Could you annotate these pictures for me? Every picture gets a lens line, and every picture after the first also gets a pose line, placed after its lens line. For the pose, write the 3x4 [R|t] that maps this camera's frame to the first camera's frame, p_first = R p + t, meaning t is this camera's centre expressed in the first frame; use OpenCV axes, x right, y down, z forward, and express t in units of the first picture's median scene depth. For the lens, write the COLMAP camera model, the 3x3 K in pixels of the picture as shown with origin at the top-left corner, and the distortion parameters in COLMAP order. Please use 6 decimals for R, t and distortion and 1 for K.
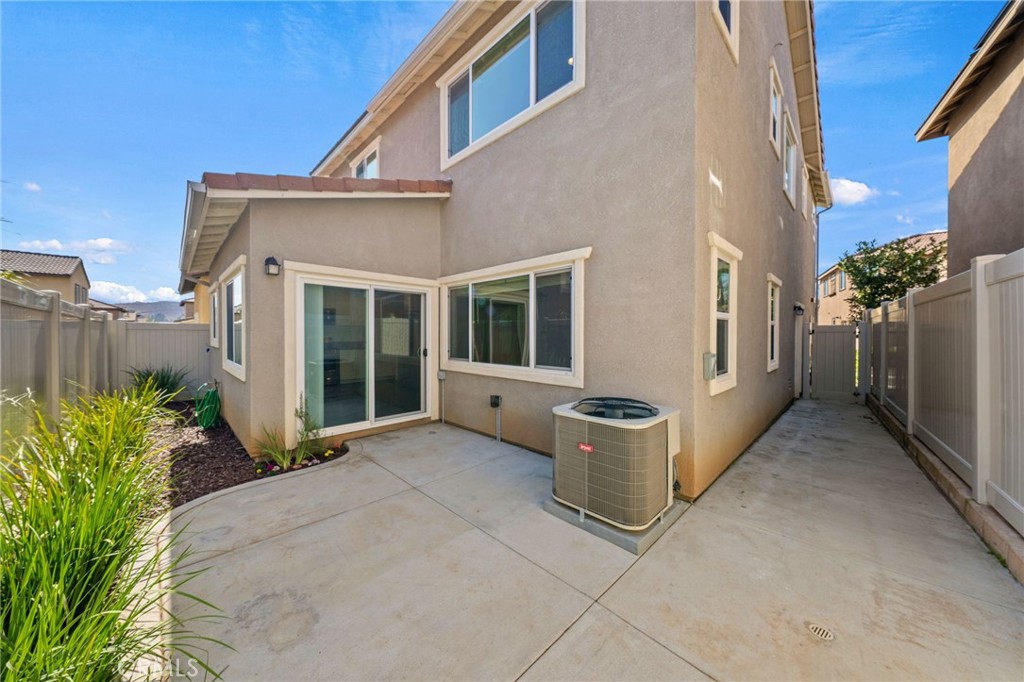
lens RADIAL K [[340.4, 0, 513.7], [0, 340.4, 343.1], [0, 0, 1]] dist [0.001906, -0.000093]
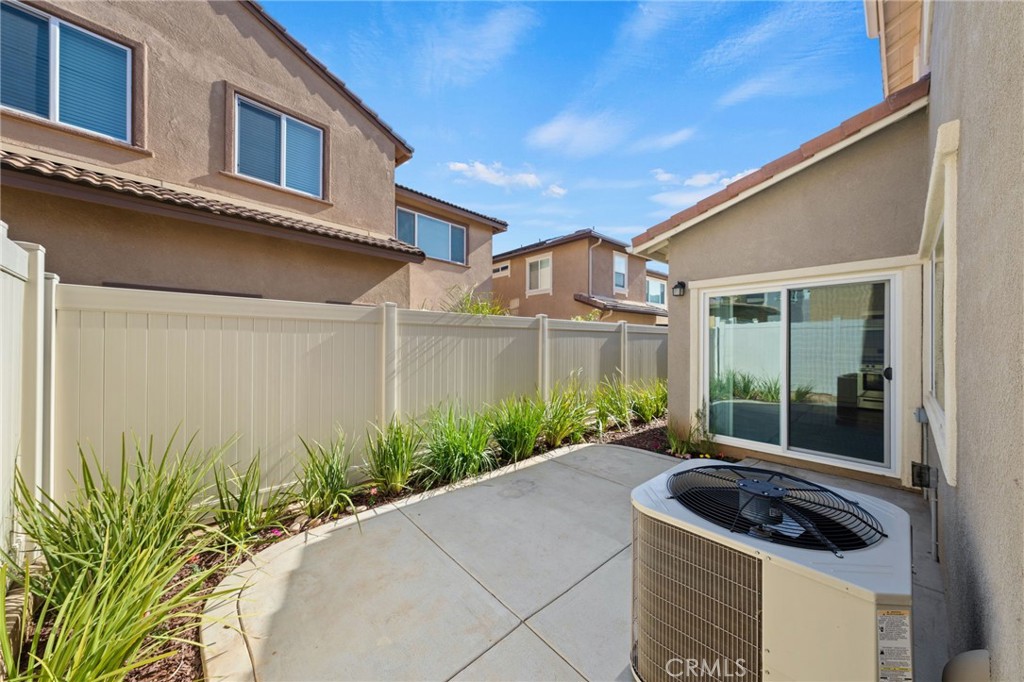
lens RADIAL K [[340.4, 0, 510.2], [0, 340.4, 340.2], [0, 0, 1]] dist [0.001906, -0.000093]
pose [[-0.088381, -0.001659, -0.996085, 0.547620], [-0.017973, 0.999838, -0.000070, -0.026596], [0.995925, 0.017896, -0.088396, 0.463503]]
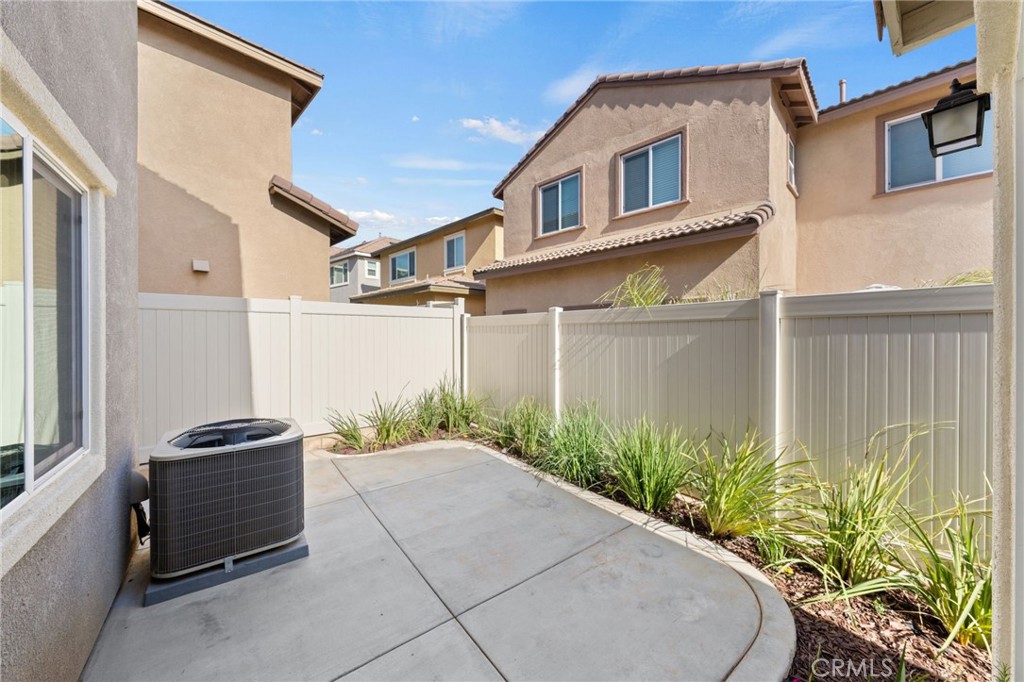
lens RADIAL K [[340.4, 0, 503.9], [0, 340.4, 334.6], [0, 0, 1]] dist [0.001906, -0.000093]
pose [[-0.992776, 0.004950, 0.119881, -0.337705], [0.006892, 0.999852, 0.015795, -0.054412], [-0.119785, 0.016507, -0.992663, 1.210730]]
